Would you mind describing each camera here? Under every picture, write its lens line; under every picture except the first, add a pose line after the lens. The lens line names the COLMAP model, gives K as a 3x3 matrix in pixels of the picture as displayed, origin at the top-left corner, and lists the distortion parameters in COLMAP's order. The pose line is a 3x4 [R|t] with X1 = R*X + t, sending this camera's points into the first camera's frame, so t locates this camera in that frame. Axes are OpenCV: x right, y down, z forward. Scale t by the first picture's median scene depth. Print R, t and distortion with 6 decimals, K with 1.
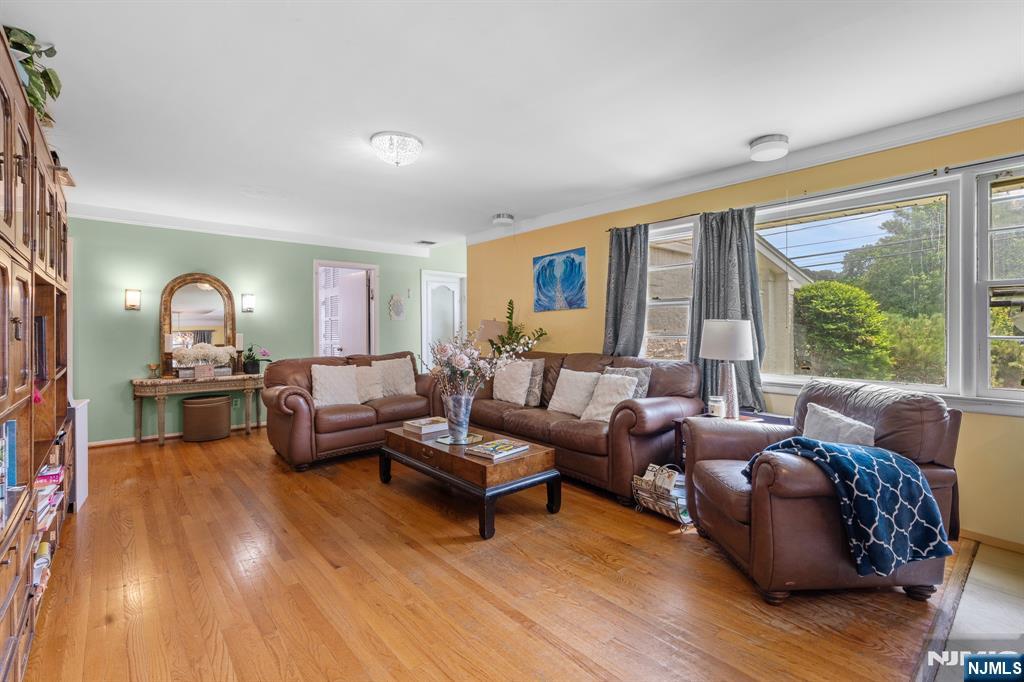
lens RADIAL K [[470.9, 0, 510.8], [0, 470.9, 334.7], [0, 0, 1]] dist [-0.002254, 0.000022]
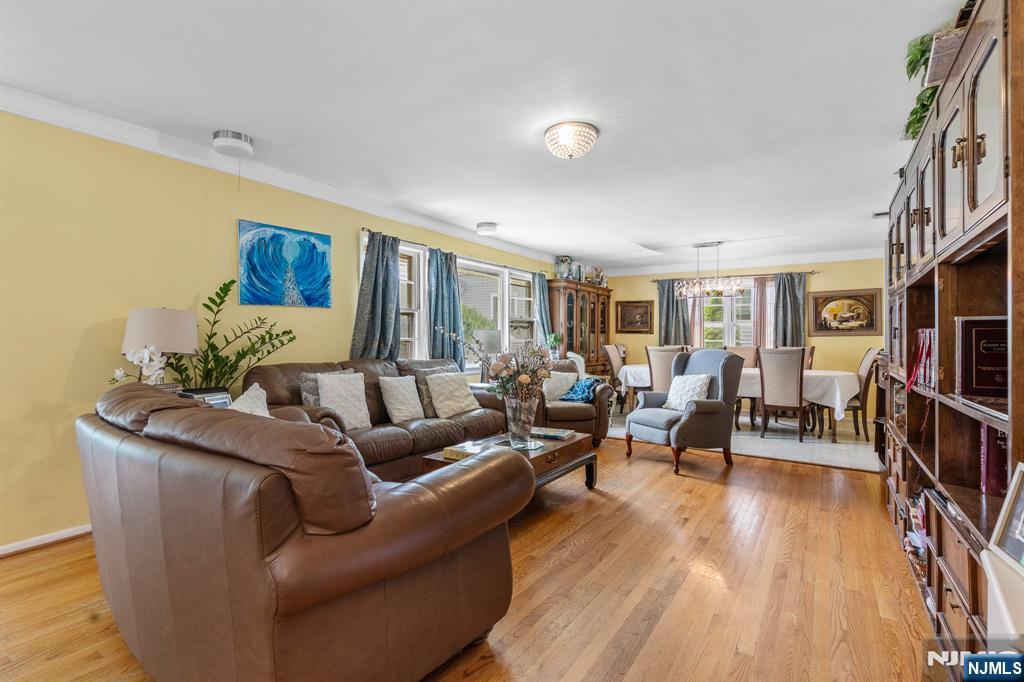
lens RADIAL K [[470.9, 0, 515.8], [0, 470.9, 339.2], [0, 0, 1]] dist [-0.002254, 0.000022]
pose [[-0.269340, 0.004531, 0.963035, -0.741054], [0.009489, 0.999953, -0.002051, 0.005006], [-0.962999, 0.008585, -0.269370, 0.900518]]
